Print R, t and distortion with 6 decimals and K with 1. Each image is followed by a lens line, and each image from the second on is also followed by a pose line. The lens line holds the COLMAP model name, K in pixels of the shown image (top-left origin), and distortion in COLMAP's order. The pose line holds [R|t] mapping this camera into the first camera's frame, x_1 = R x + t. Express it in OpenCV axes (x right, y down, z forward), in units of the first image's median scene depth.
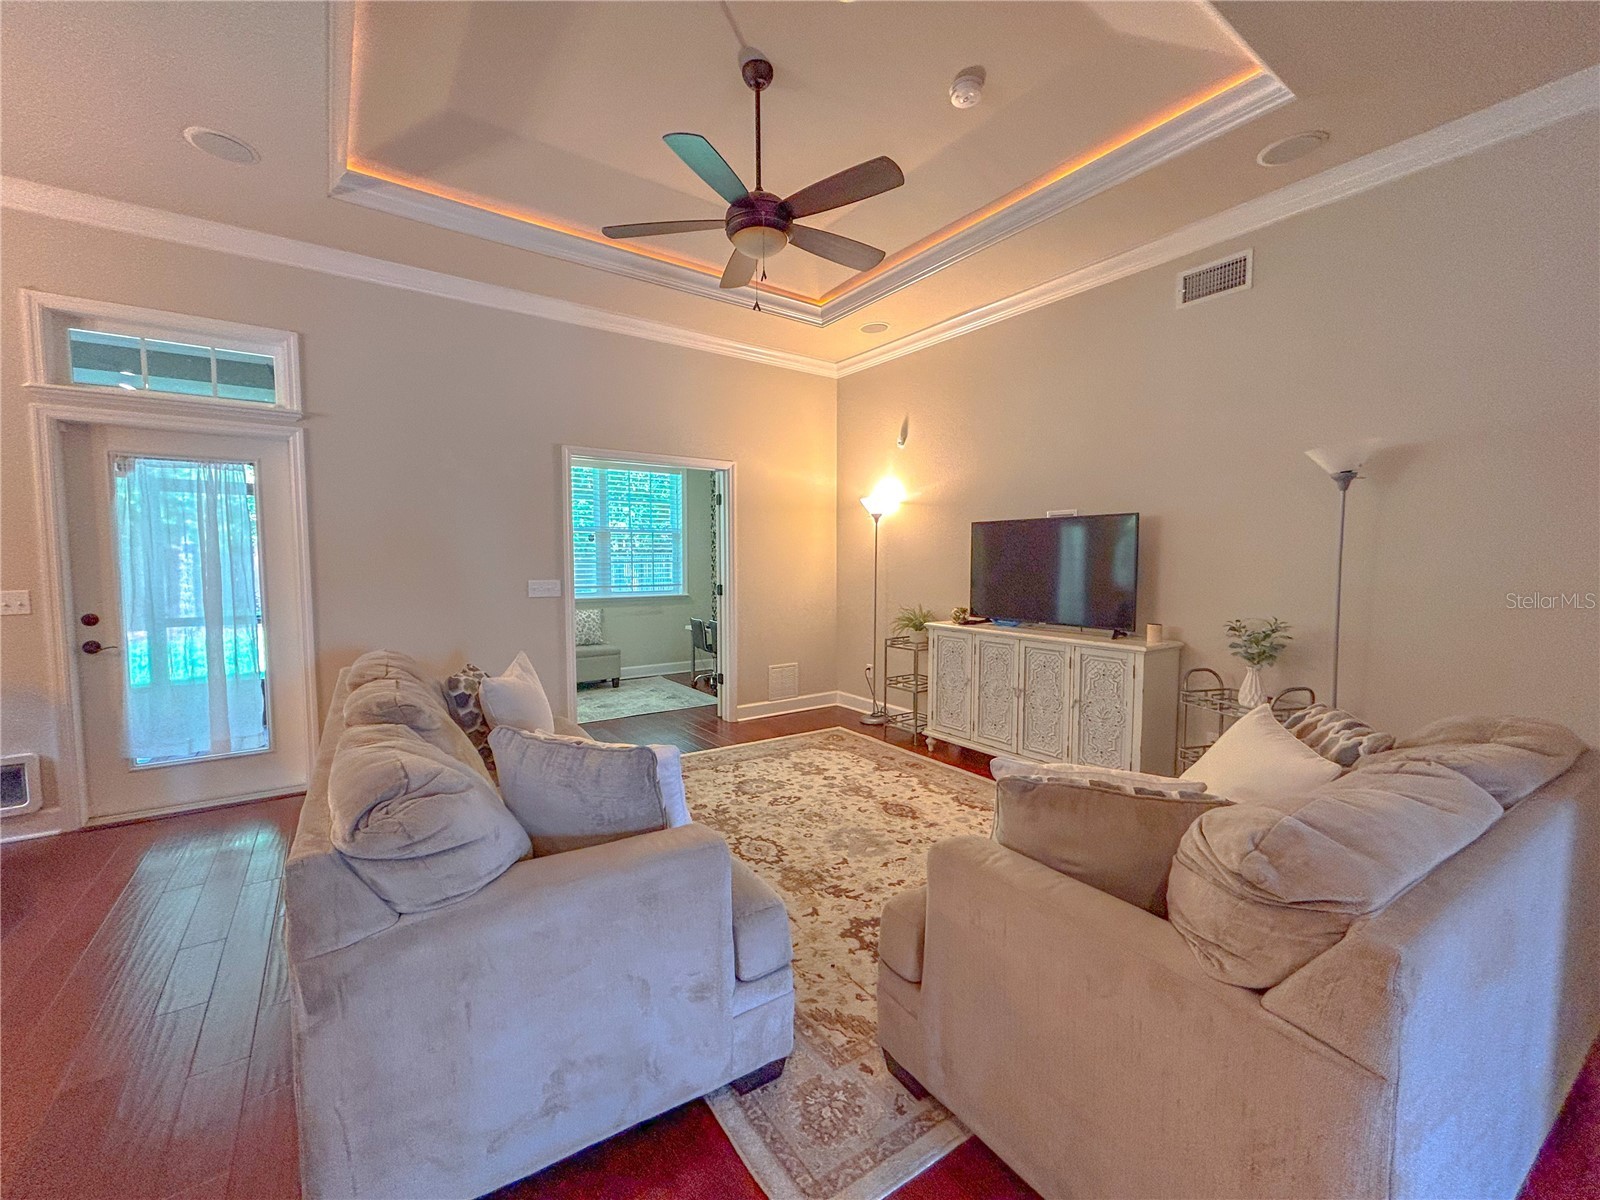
lens RADIAL K [[646.3, 0, 794.9], [0, 646.3, 595.8], [0, 0, 1]] dist [0.000794, 0.000038]
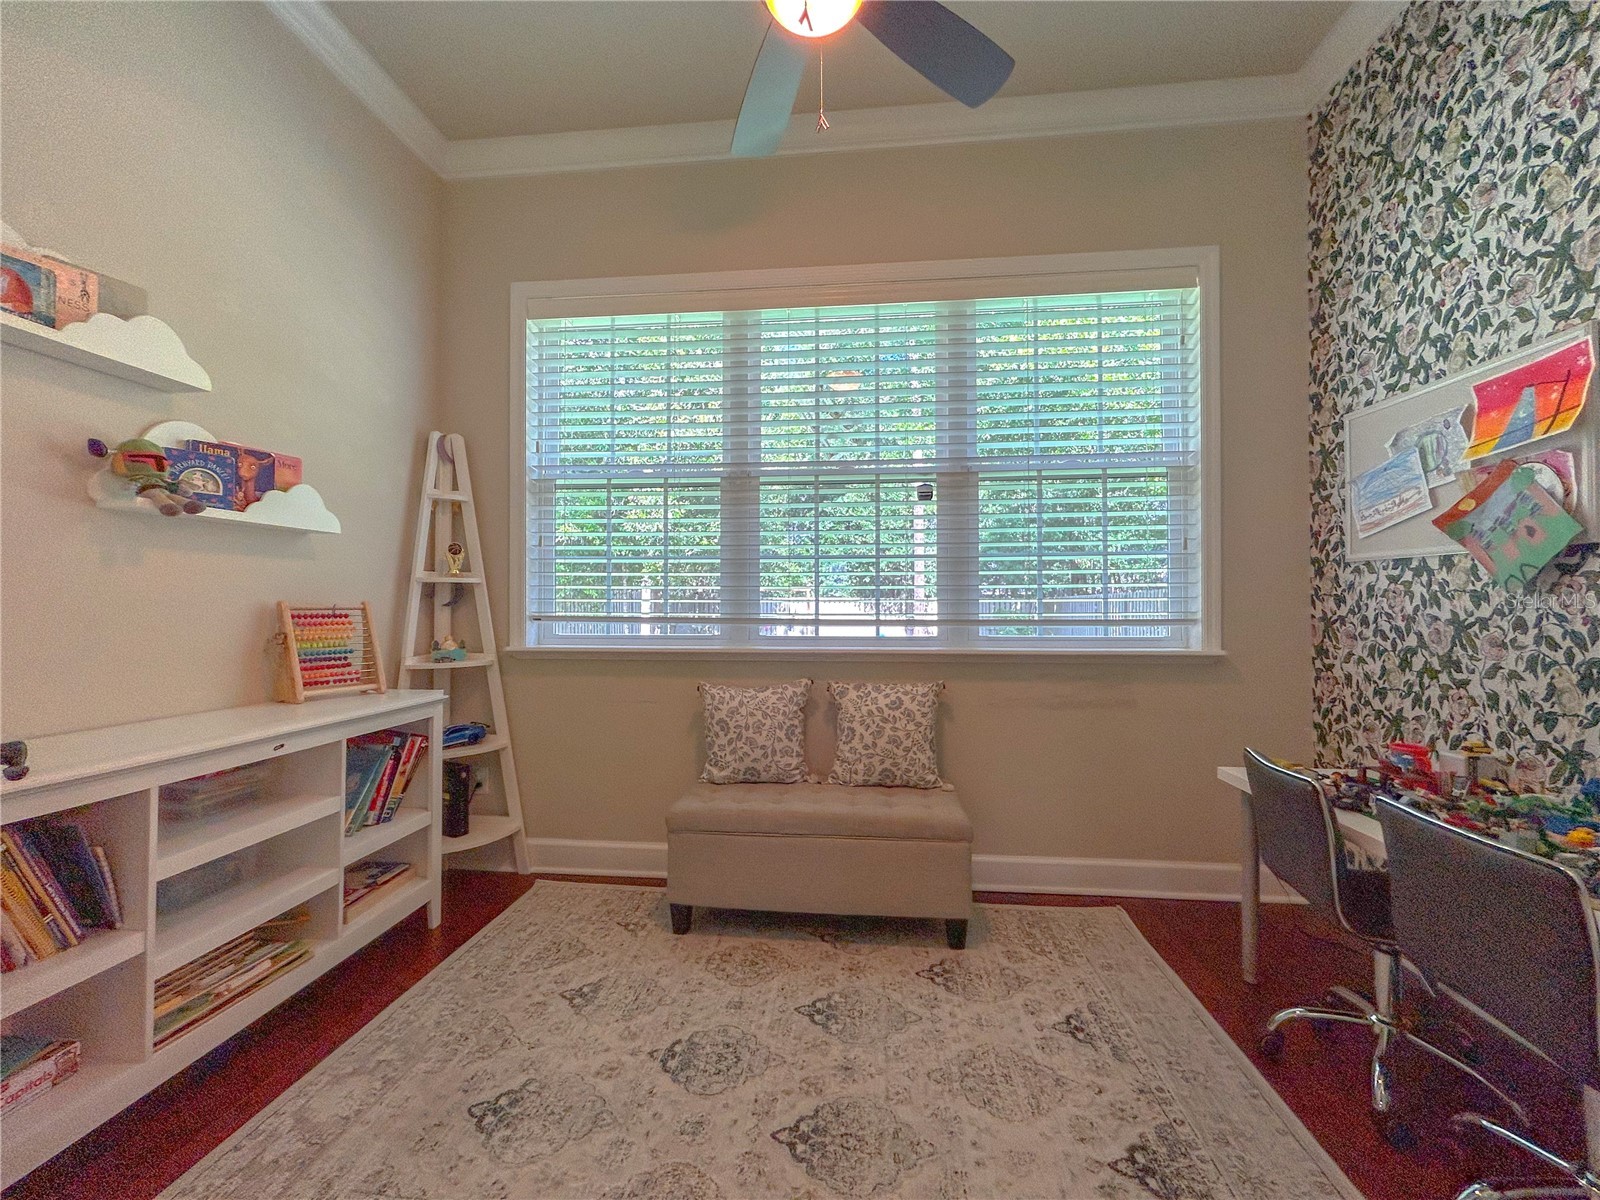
lens RADIAL K [[646.3, 0, 796.3], [0, 646.3, 597.1], [0, 0, 1]] dist [0.000794, 0.000038]
pose [[0.749419, -0.015572, -0.661913, -0.121764], [-0.043073, 0.996459, -0.072209, 0.001550], [0.660694, 0.082625, 0.746094, 0.675850]]
